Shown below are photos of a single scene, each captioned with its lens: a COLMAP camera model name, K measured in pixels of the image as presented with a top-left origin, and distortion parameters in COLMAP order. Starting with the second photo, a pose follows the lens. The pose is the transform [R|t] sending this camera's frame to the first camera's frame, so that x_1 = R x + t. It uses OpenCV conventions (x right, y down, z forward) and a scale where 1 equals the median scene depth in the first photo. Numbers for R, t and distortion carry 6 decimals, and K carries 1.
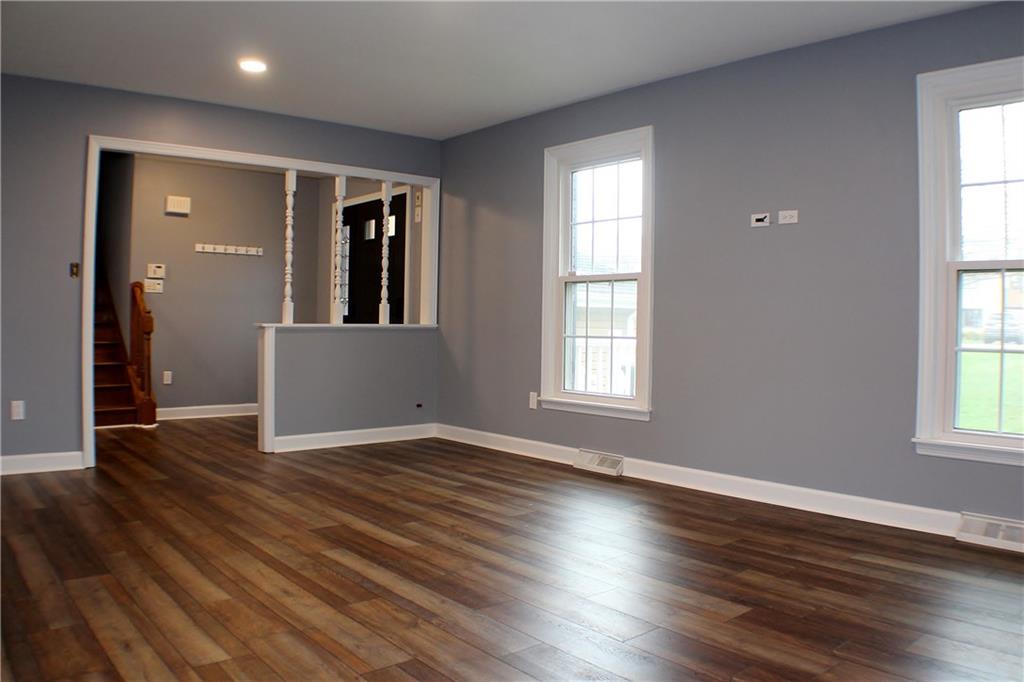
lens RADIAL K [[791.8, 0, 539.9], [0, 791.8, 355.2], [0, 0, 1]] dist [-0.218879, 0.081034]
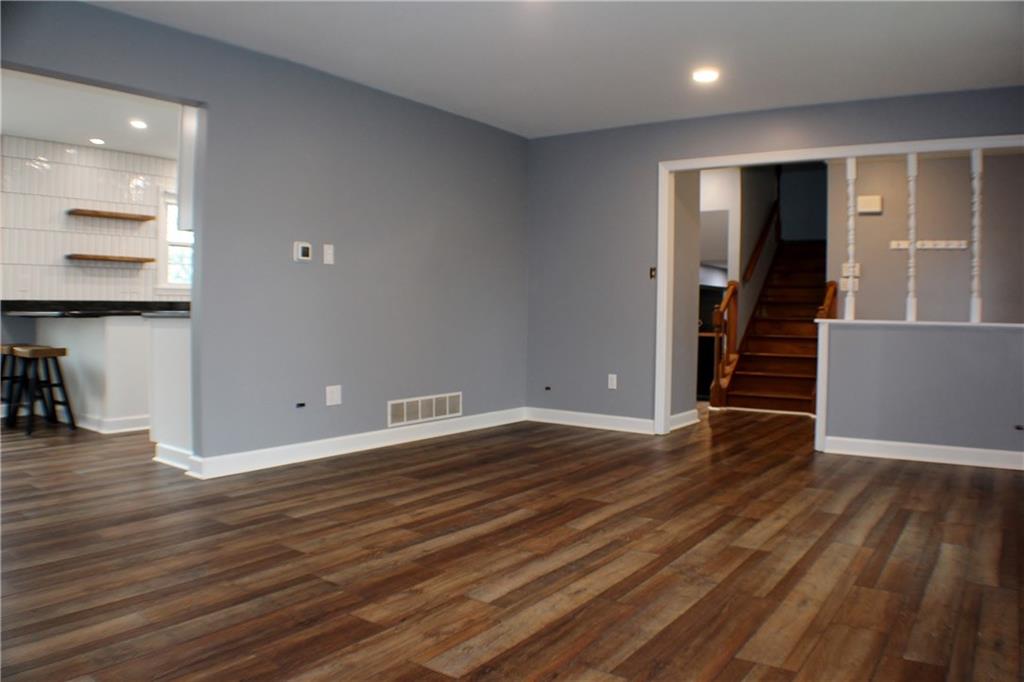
lens RADIAL K [[758.5, 0, 512.0], [0, 758.5, 341.0], [0, 0, 1]] dist [-0.201388, 0.064136]
pose [[0.213091, 0.025492, -0.976700, 0.471128], [-0.050248, 0.998623, 0.015101, -0.008026], [0.975739, 0.045859, 0.214079, 0.419914]]
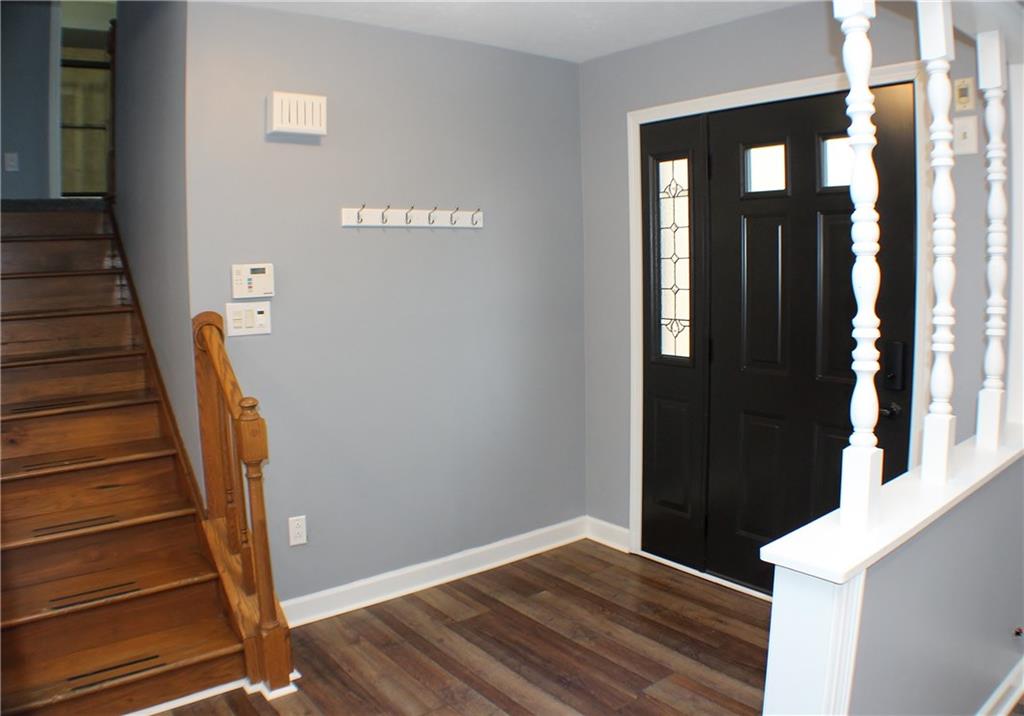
lens RADIAL K [[742.9, 0, 512.0], [0, 742.9, 358.0], [0, 0, 1]] dist [-0.216777, 0.000157]
pose [[0.997411, -0.027451, -0.066463, -0.442170], [0.033217, 0.995631, 0.087264, -0.127223], [0.063777, -0.089246, 0.993966, 0.787337]]
